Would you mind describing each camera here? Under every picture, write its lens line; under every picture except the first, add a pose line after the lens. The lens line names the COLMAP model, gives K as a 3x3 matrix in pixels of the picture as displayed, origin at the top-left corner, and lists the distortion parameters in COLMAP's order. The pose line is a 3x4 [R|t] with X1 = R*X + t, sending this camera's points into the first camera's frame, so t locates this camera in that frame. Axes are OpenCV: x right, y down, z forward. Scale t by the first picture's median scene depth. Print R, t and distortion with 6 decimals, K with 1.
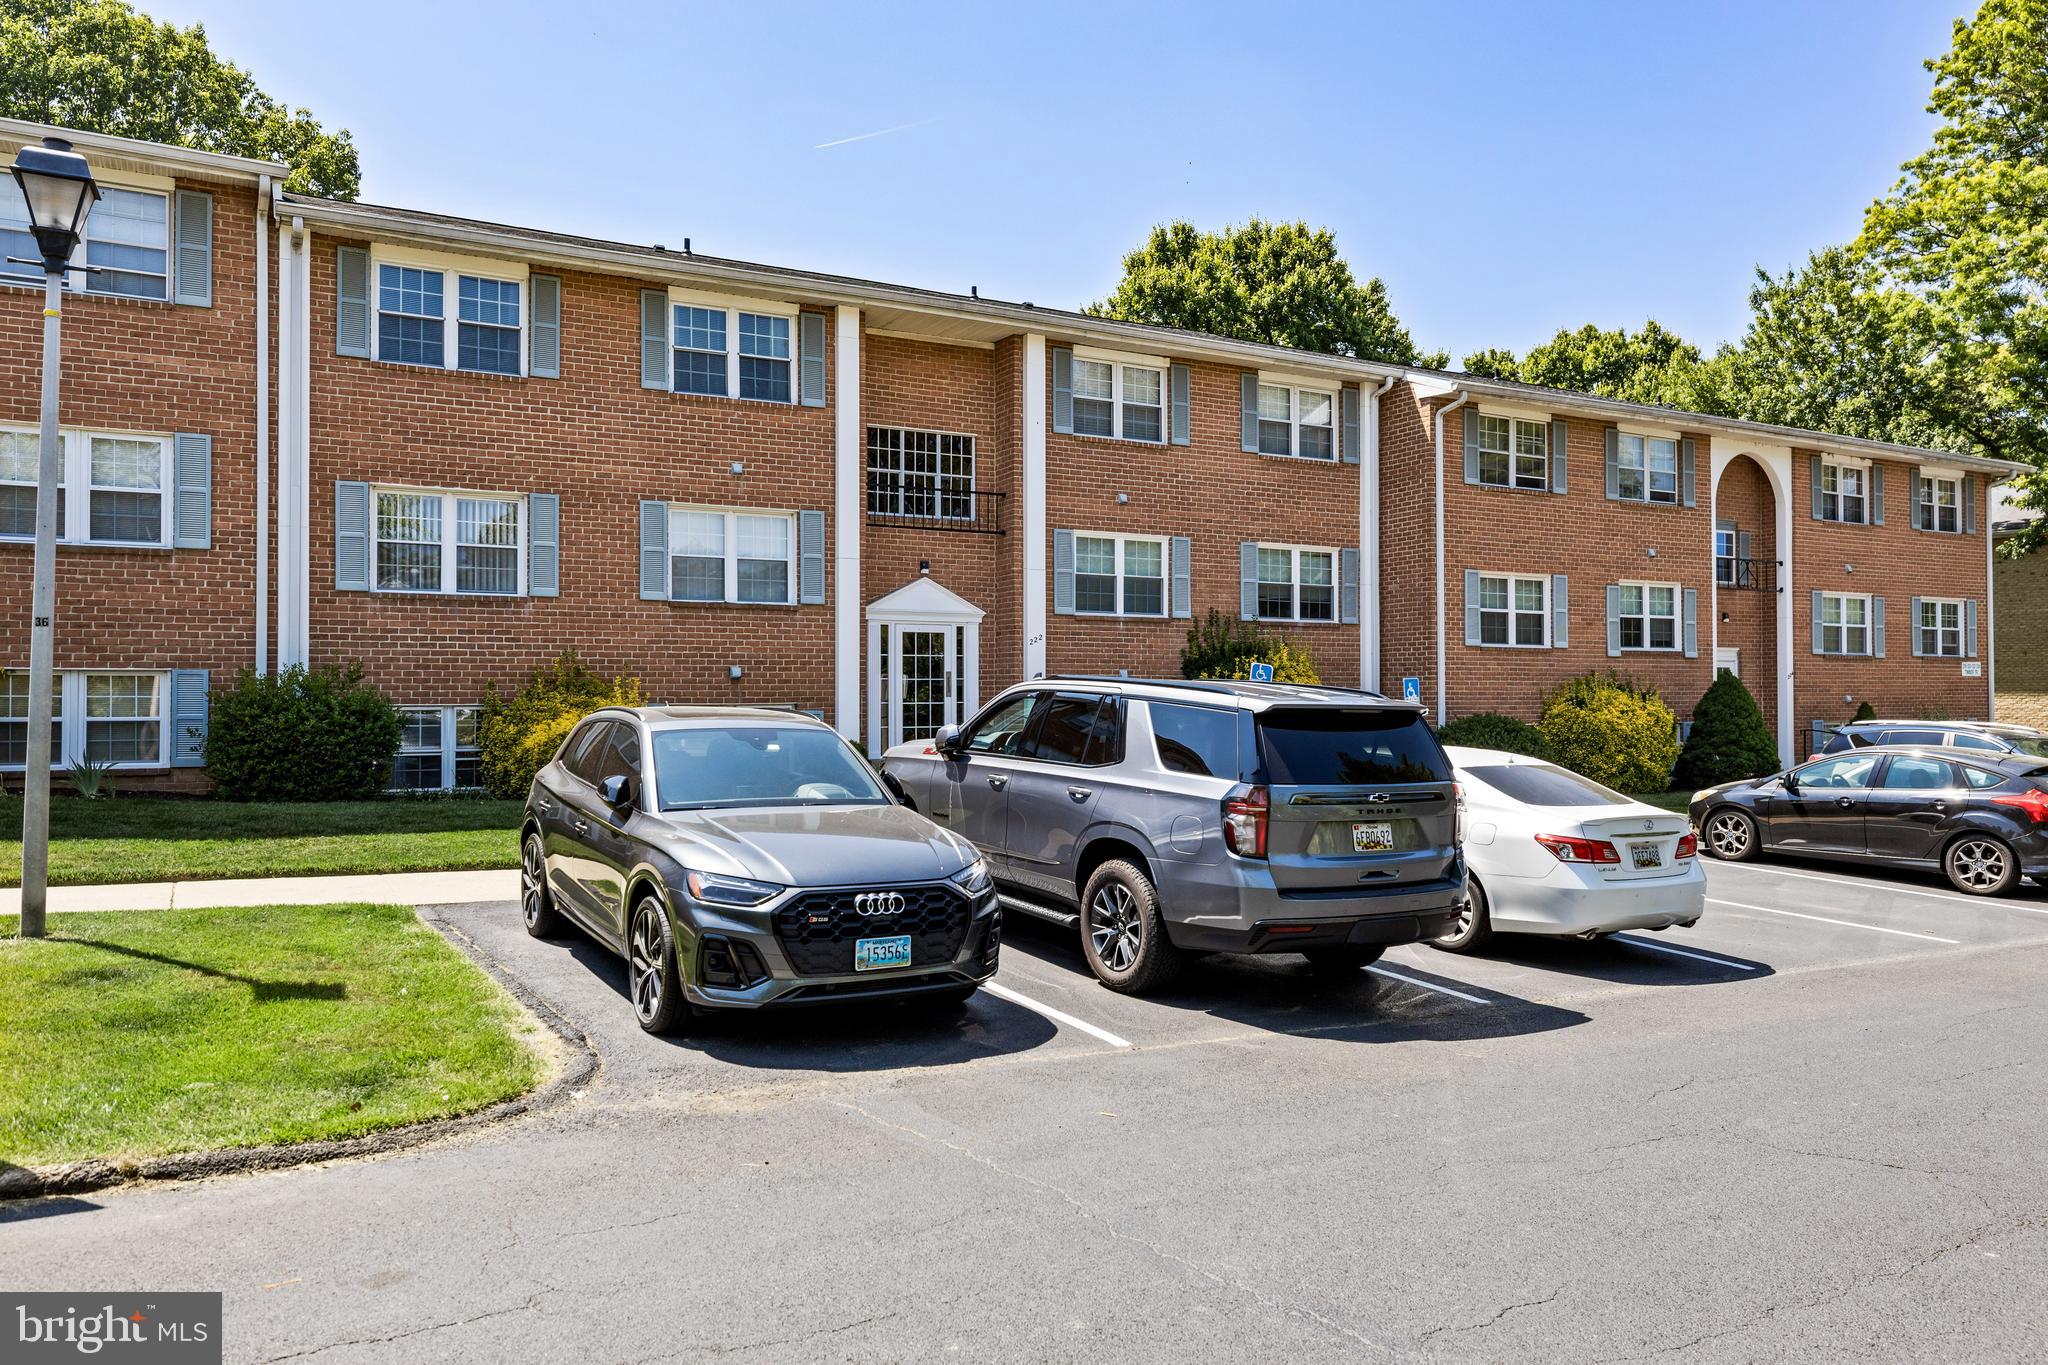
lens RADIAL K [[1405.1, 0, 1024.2], [0, 1405.1, 679.3], [0, 0, 1]] dist [-0.002376, 0.002902]
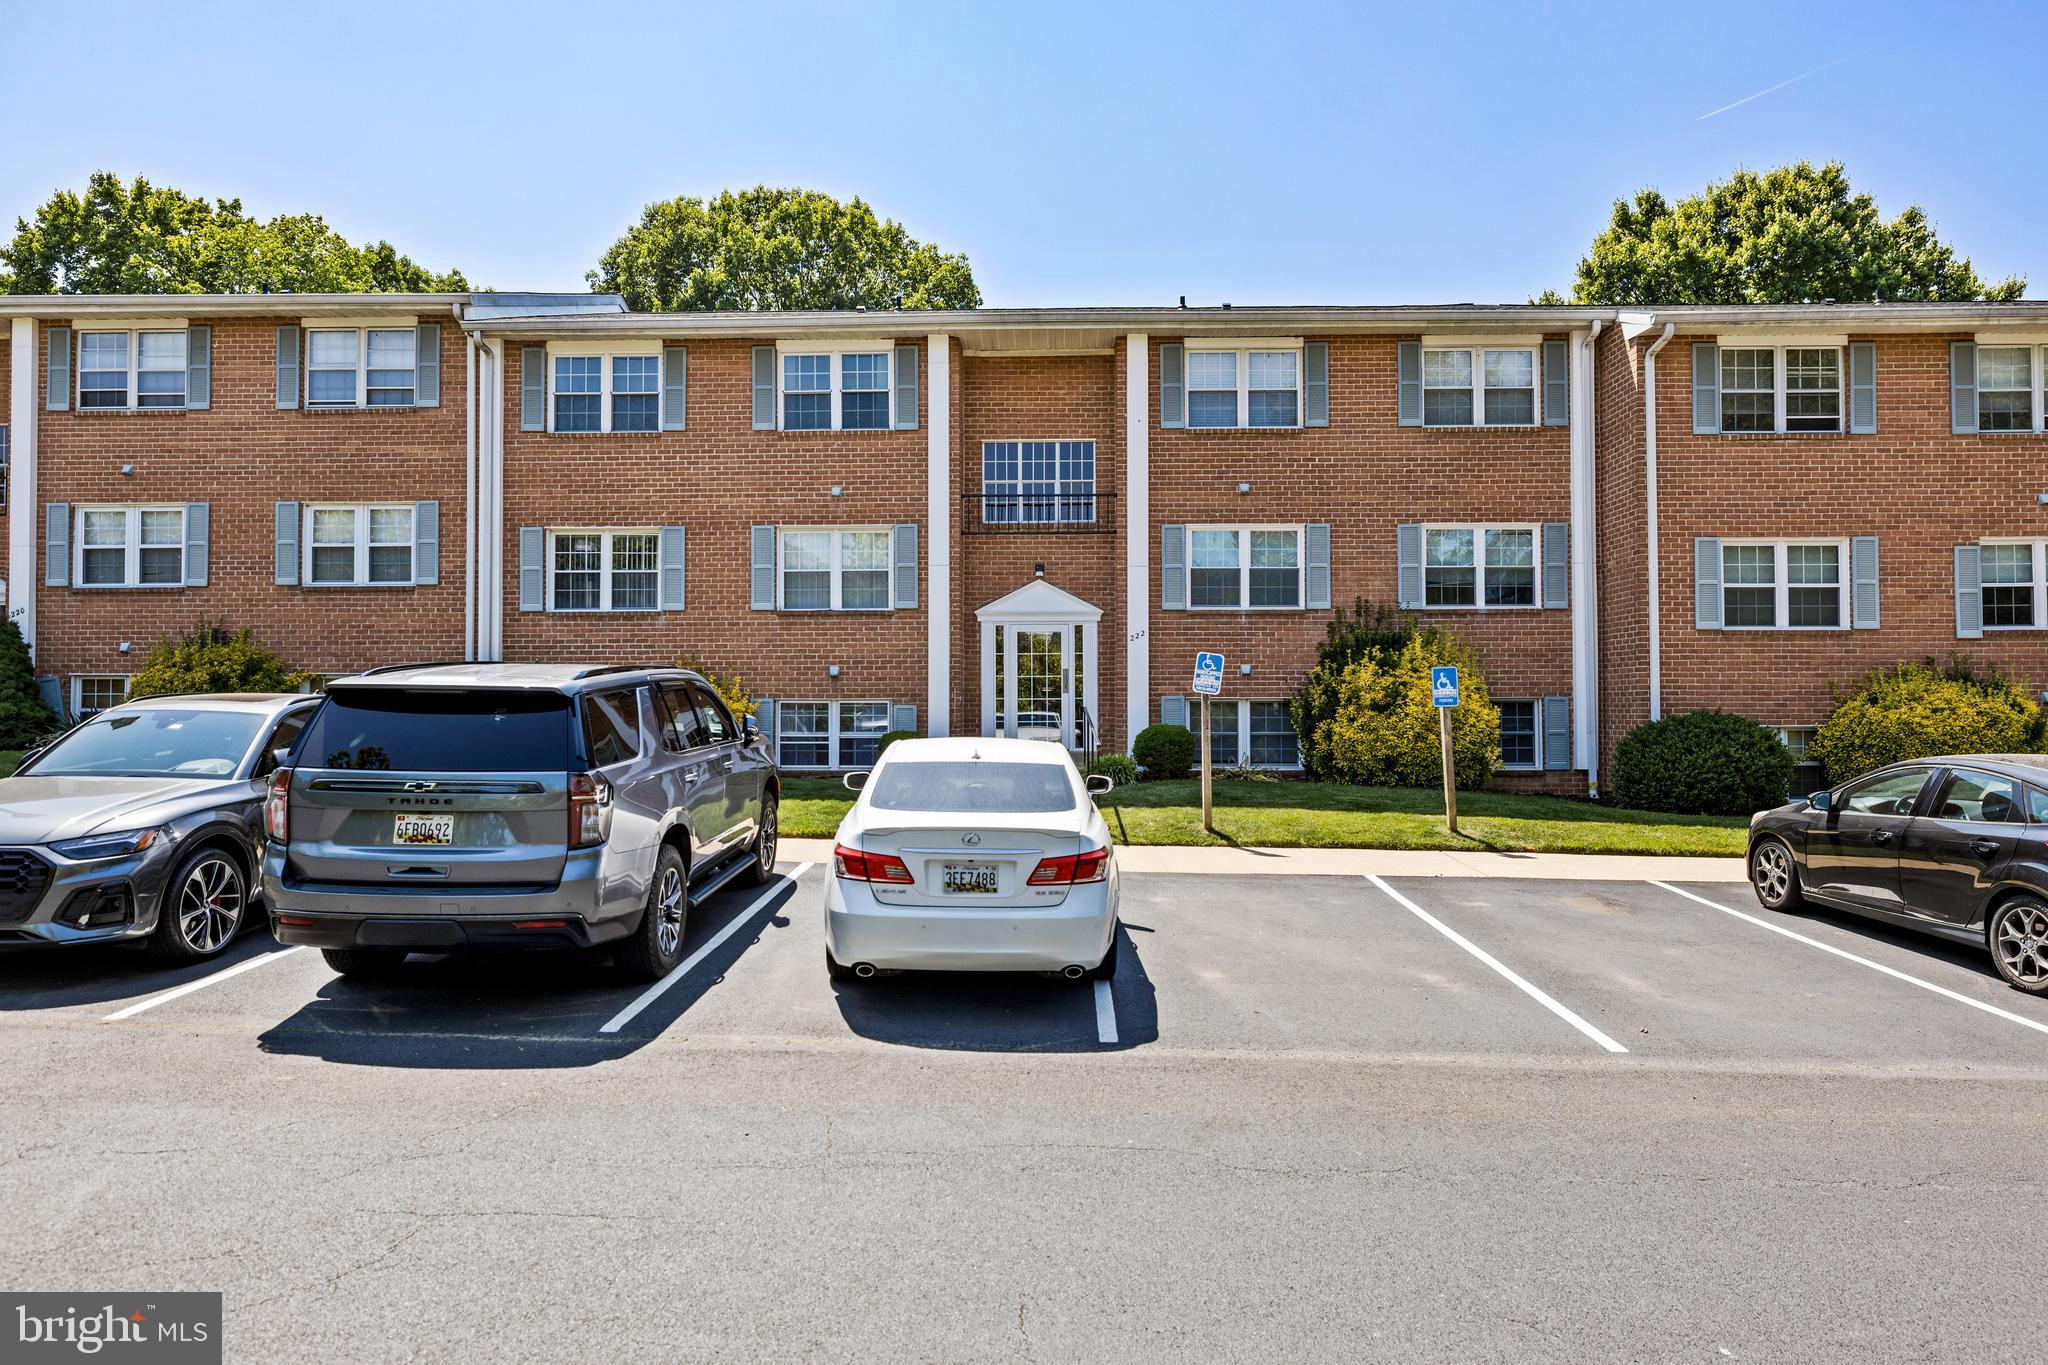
lens RADIAL K [[1235.0, 0, 1027.5], [0, 1235.0, 667.4], [0, 0, 1]] dist [-0.002383, 0.001332]
pose [[0.863608, -0.015219, -0.503934, 0.387136], [0.007398, 0.999819, -0.017517, 0.009451], [0.504109, 0.011400, 0.863565, 0.196903]]
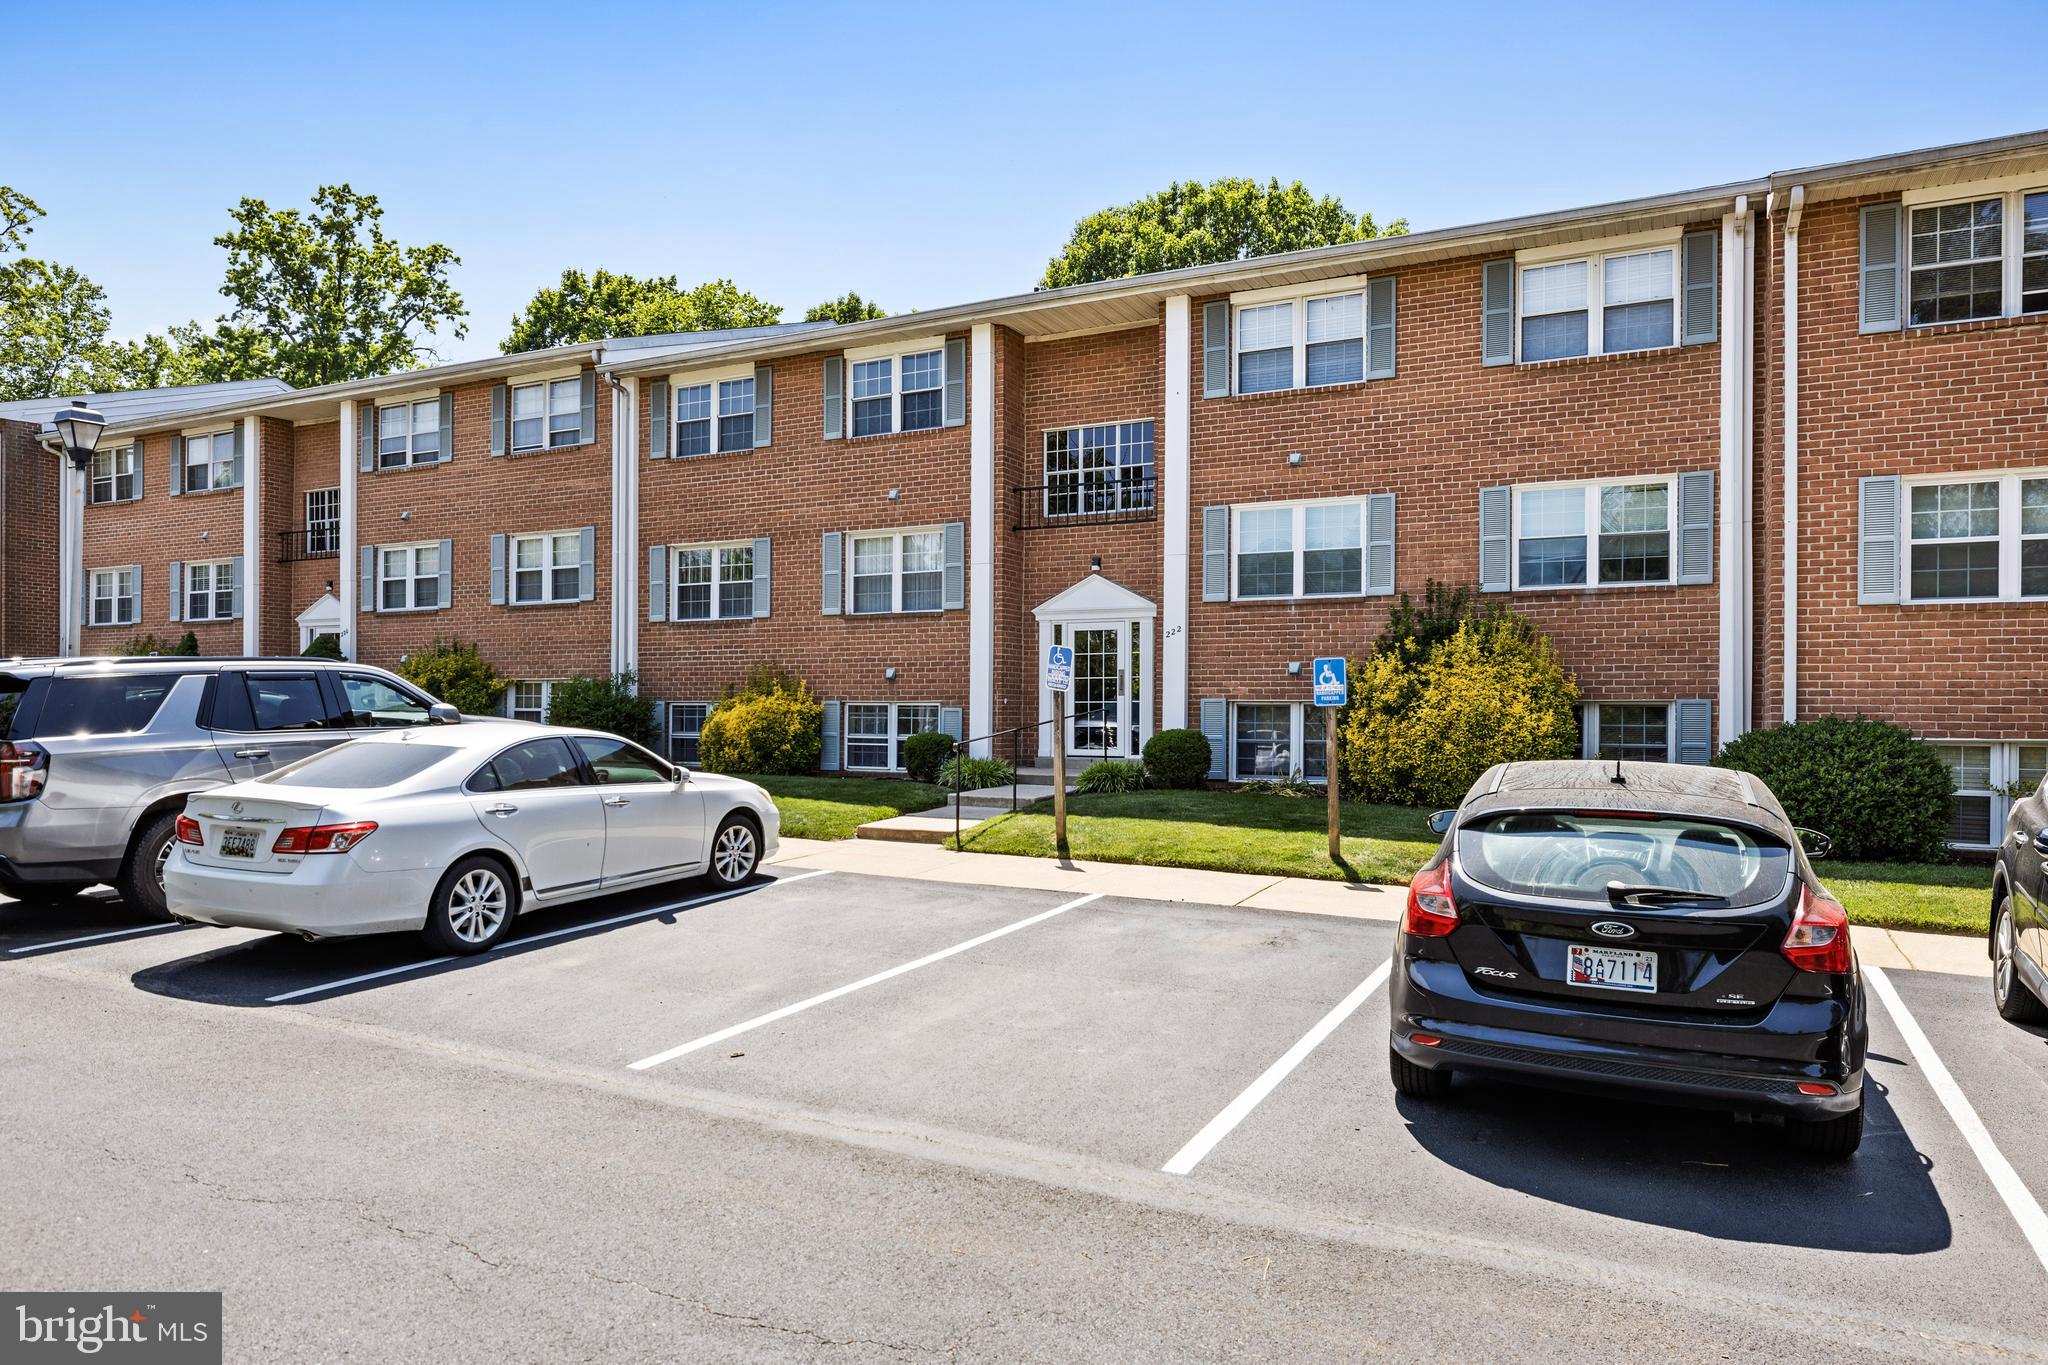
lens RADIAL K [[1290.1, 0, 1028.8], [0, 1290.1, 704.7], [0, 0, 1]] dist [0.001293, -0.000911]
pose [[0.564344, -0.005381, -0.825523, 0.647838], [0.004331, 0.999984, -0.003558, 0.021739], [0.825529, -0.001567, 0.564358, 0.451854]]
